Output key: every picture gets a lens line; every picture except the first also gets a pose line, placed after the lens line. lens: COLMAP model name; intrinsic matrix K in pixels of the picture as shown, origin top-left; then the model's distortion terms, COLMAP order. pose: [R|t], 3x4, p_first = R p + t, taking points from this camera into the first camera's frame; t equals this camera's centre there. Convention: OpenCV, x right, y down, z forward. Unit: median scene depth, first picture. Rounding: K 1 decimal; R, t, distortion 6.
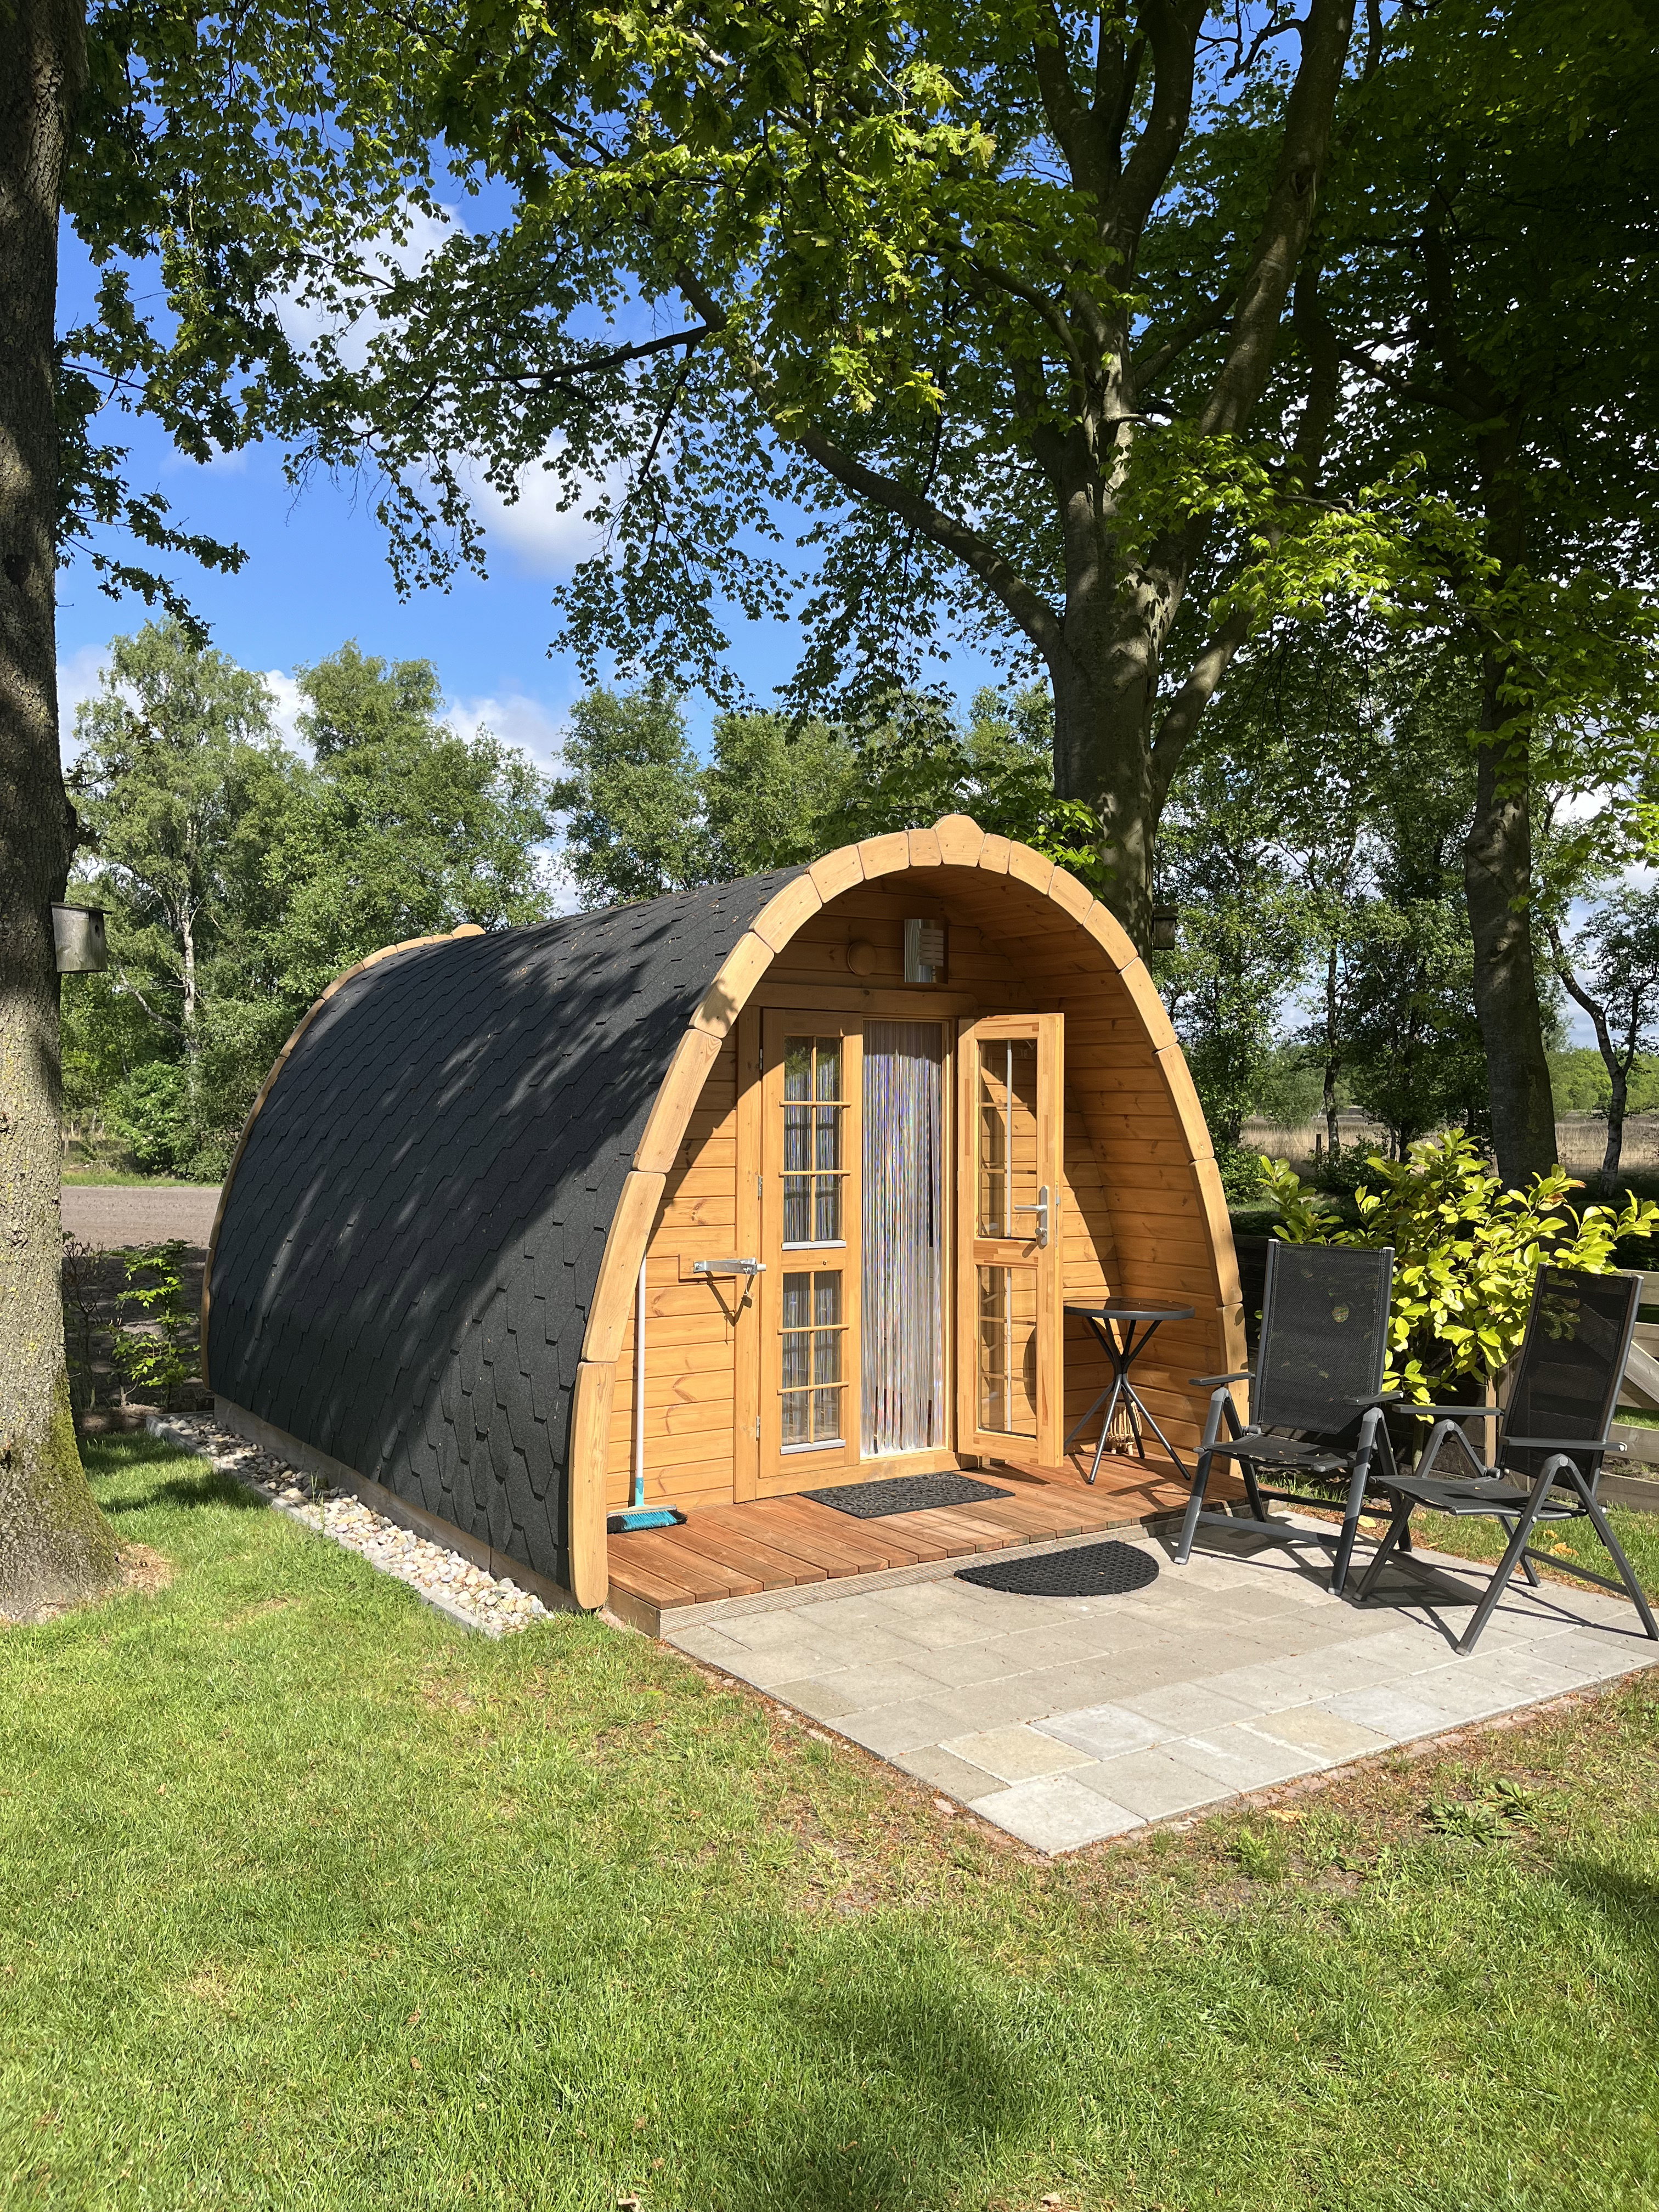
lens RADIAL K [[1674.3, 0, 804.0], [0, 1674.3, 1127.0], [0, 0, 1]] dist [0.079657, -0.112772]
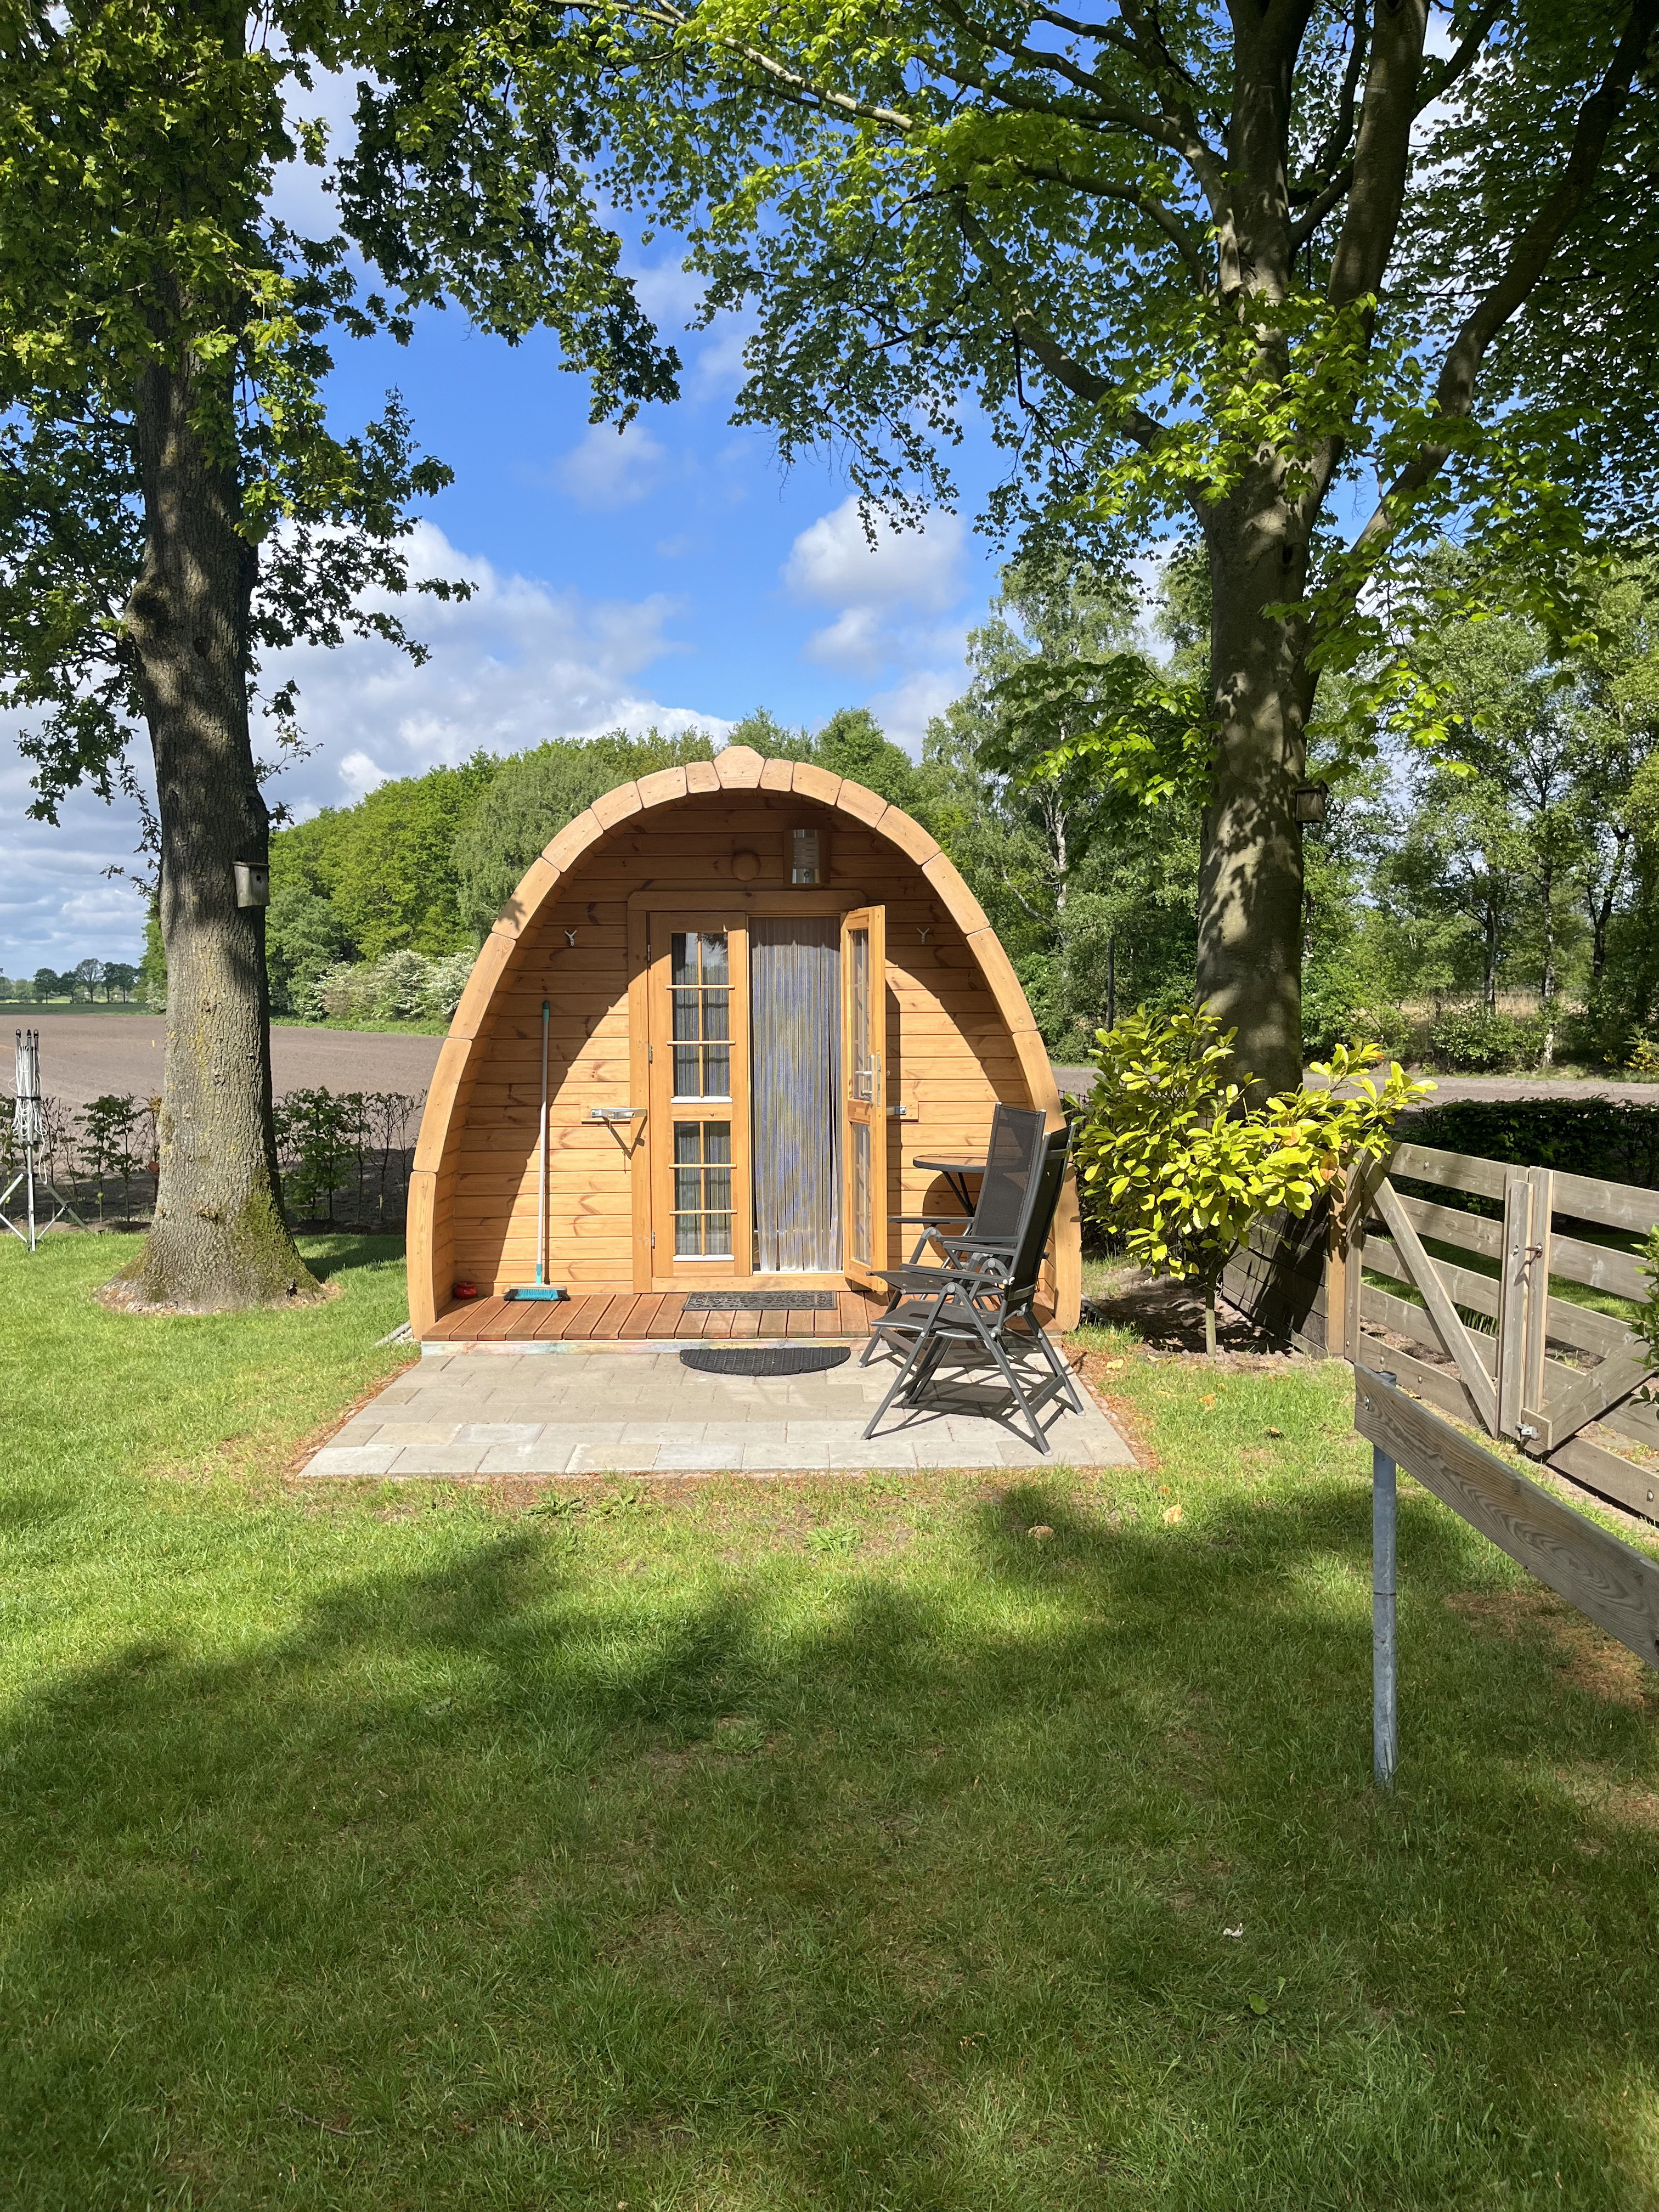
lens RADIAL K [[1674.3, 0, 804.0], [0, 1674.3, 1127.0], [0, 0, 1]] dist [0.079657, -0.112772]
pose [[0.832203, 0.031833, -0.553557, 0.761718], [0.005873, 0.997789, 0.066208, 0.008086], [0.554440, -0.058349, 0.830176, -0.000606]]
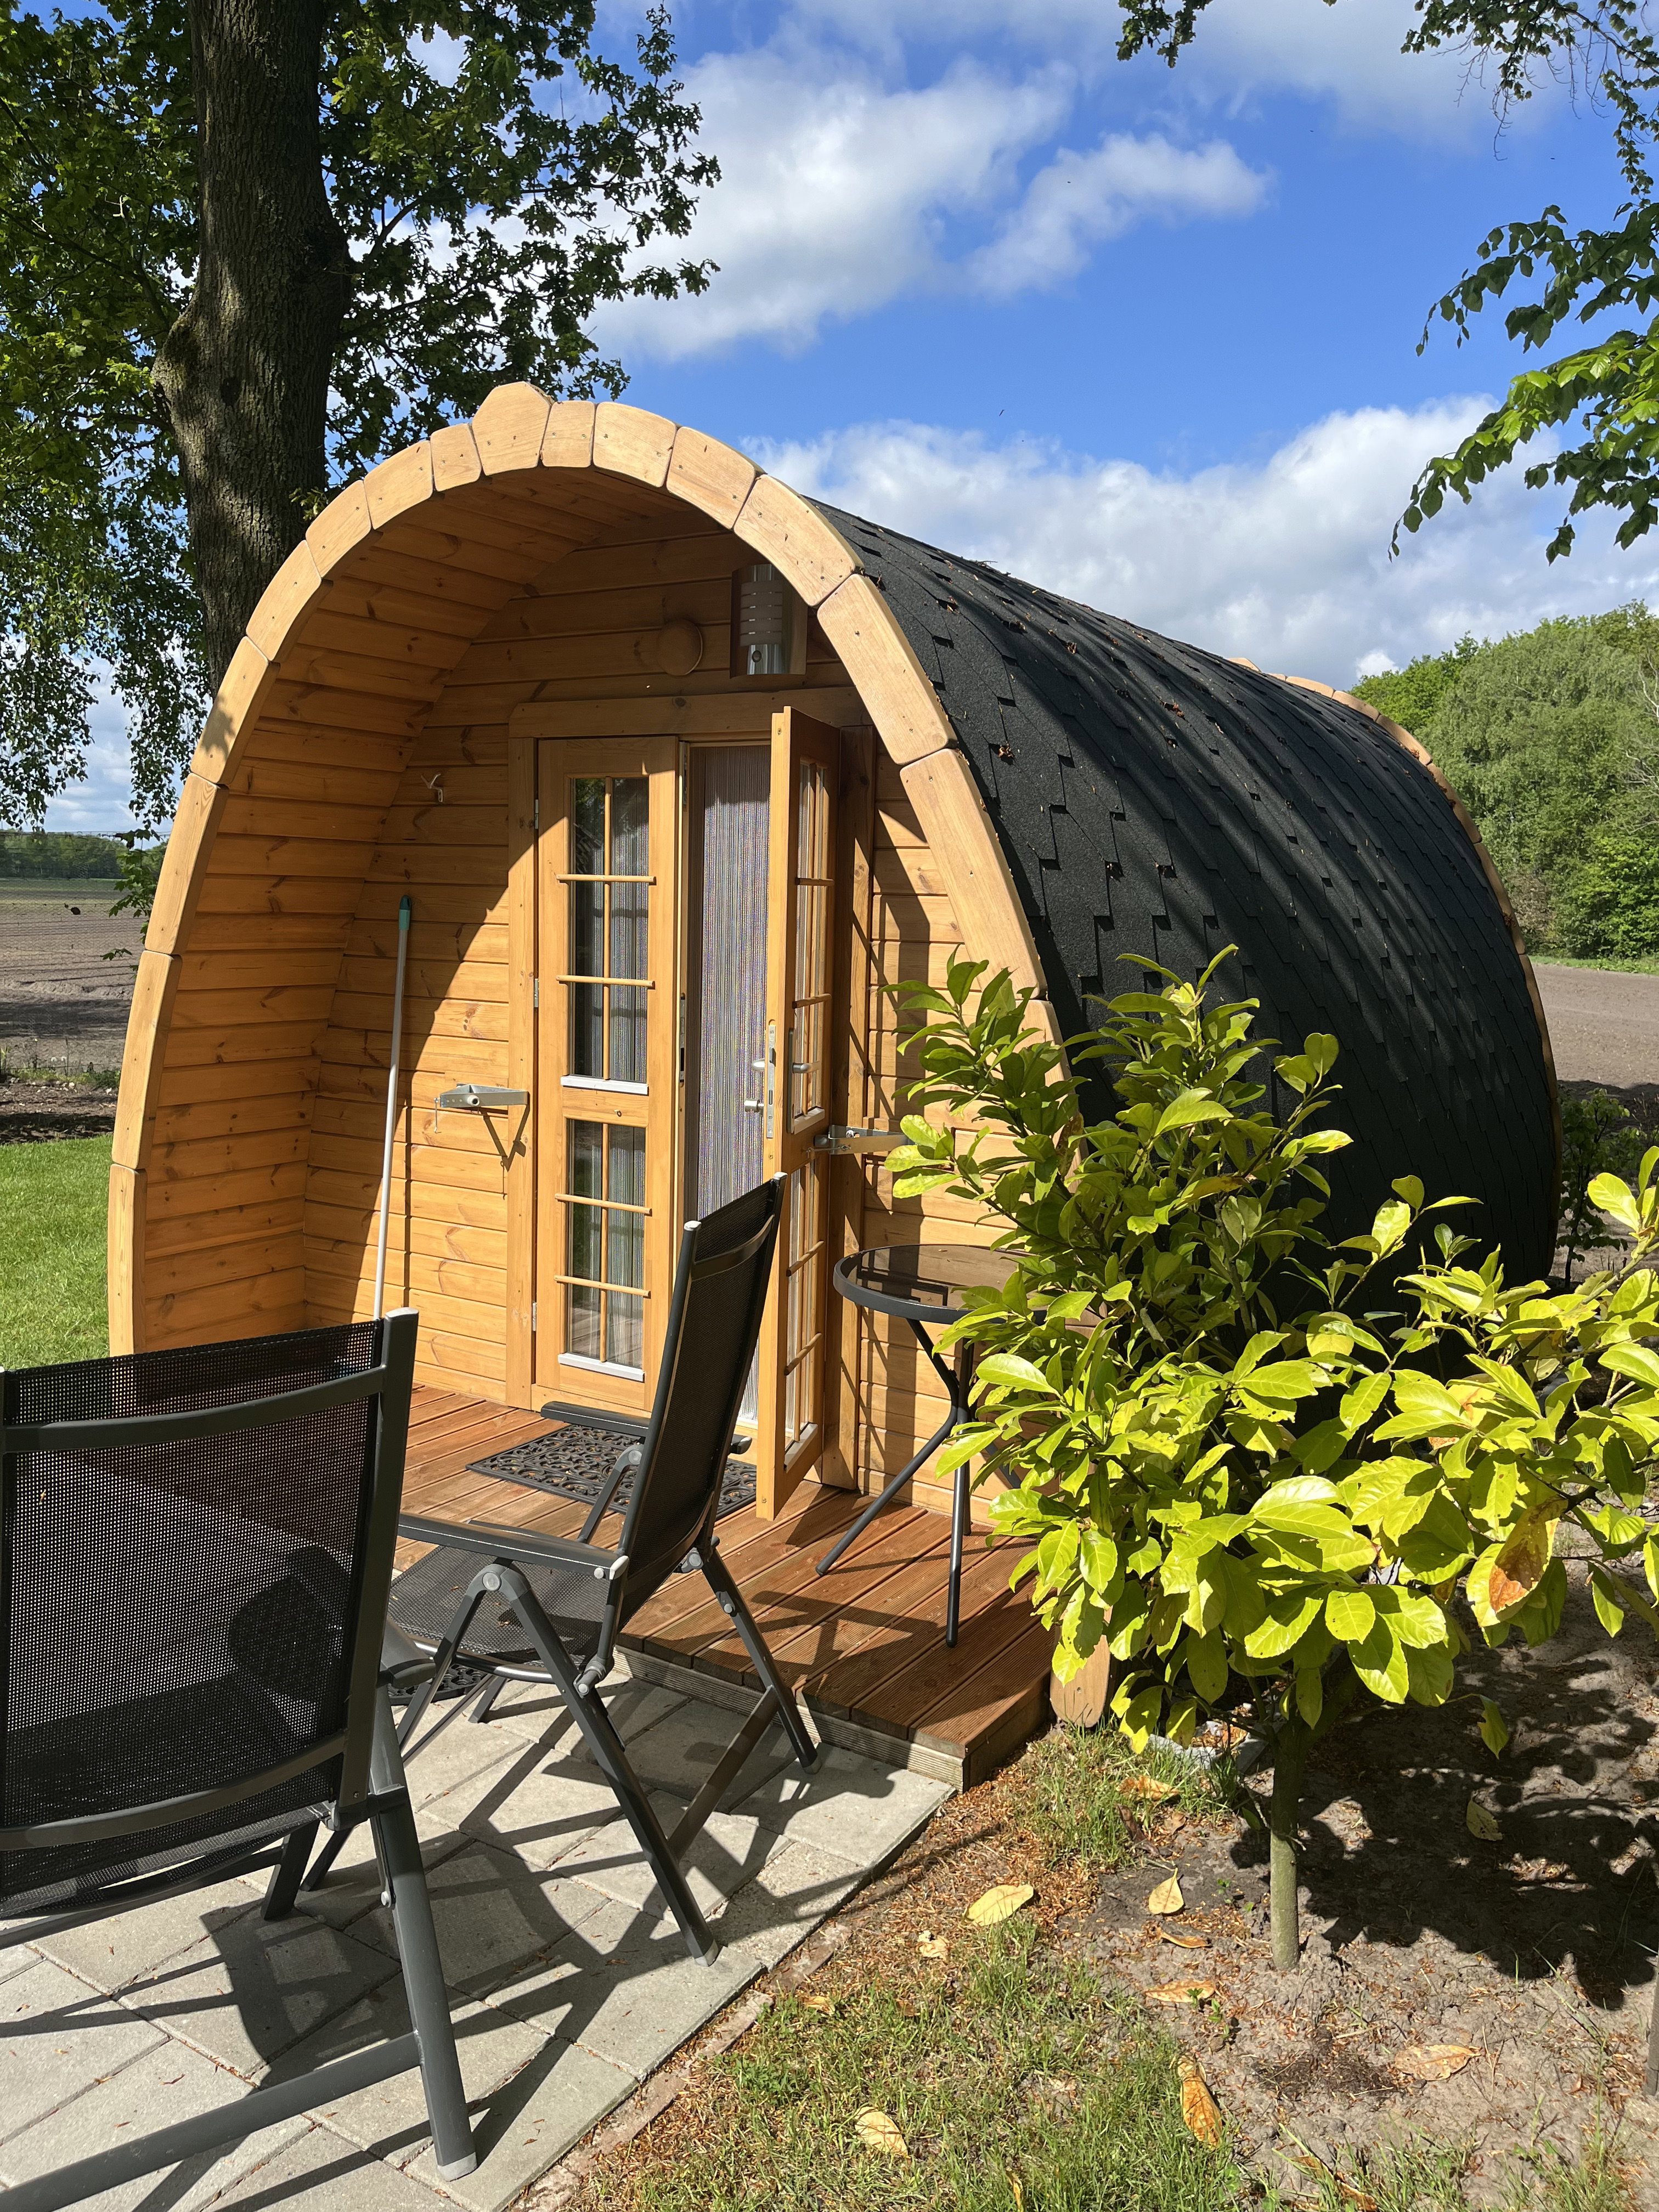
lens RADIAL K [[1651.3, 0, 829.5], [0, 1651.3, 1106.0], [0, 0, 1]] dist [0.041317, -0.048404]
pose [[0.394628, 0.119305, -0.911063, 0.659999], [-0.030104, 0.992681, 0.116954, -0.003271], [0.918348, -0.018727, 0.395331, 0.811899]]
